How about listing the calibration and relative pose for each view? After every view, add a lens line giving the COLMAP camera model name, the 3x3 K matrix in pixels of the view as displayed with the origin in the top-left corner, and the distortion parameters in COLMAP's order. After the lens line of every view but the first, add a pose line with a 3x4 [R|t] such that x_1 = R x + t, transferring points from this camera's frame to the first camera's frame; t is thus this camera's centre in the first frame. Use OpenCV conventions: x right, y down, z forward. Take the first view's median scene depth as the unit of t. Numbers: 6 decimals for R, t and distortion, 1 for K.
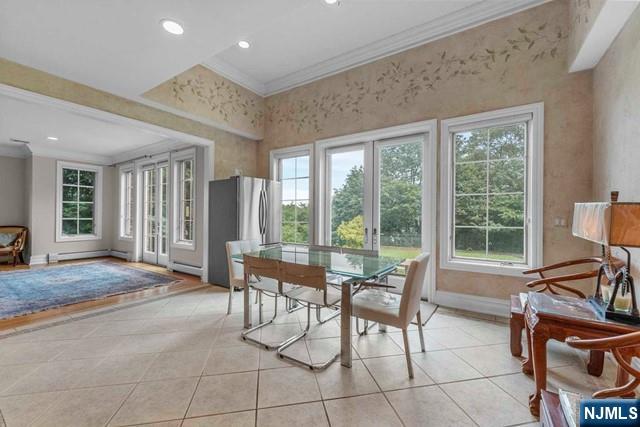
lens RADIAL K [[268.6, 0, 322.2], [0, 268.6, 215.2], [0, 0, 1]] dist [-0.016985, 0.001705]
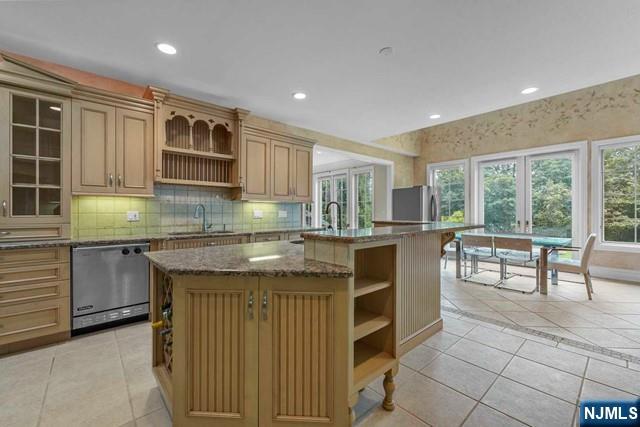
lens RADIAL K [[268.6, 0, 315.8], [0, 268.6, 212.7], [0, 0, 1]] dist [-0.016985, 0.001705]
pose [[0.956982, -0.007506, -0.290051, -0.421994], [0.009243, 0.999947, 0.004621, -0.007495], [0.290001, -0.007103, 0.957000, -0.577528]]
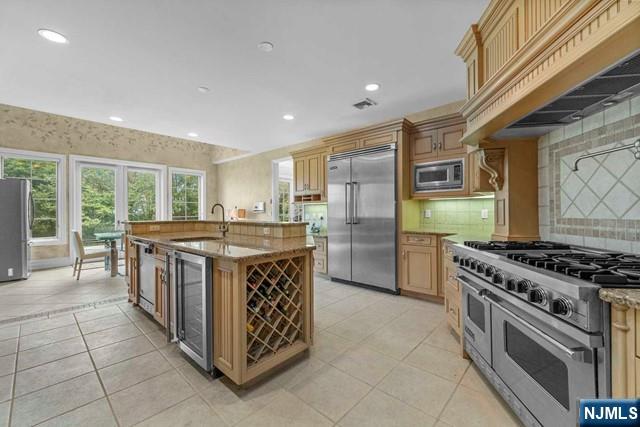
lens RADIAL K [[268.6, 0, 319.1], [0, 268.6, 212.4], [0, 0, 1]] dist [-0.016985, 0.001705]
pose [[0.166570, -0.005795, 0.986013, -1.171001], [-0.000726, 0.999982, 0.005999, -0.005530], [-0.986029, -0.001715, 0.166563, -0.426915]]
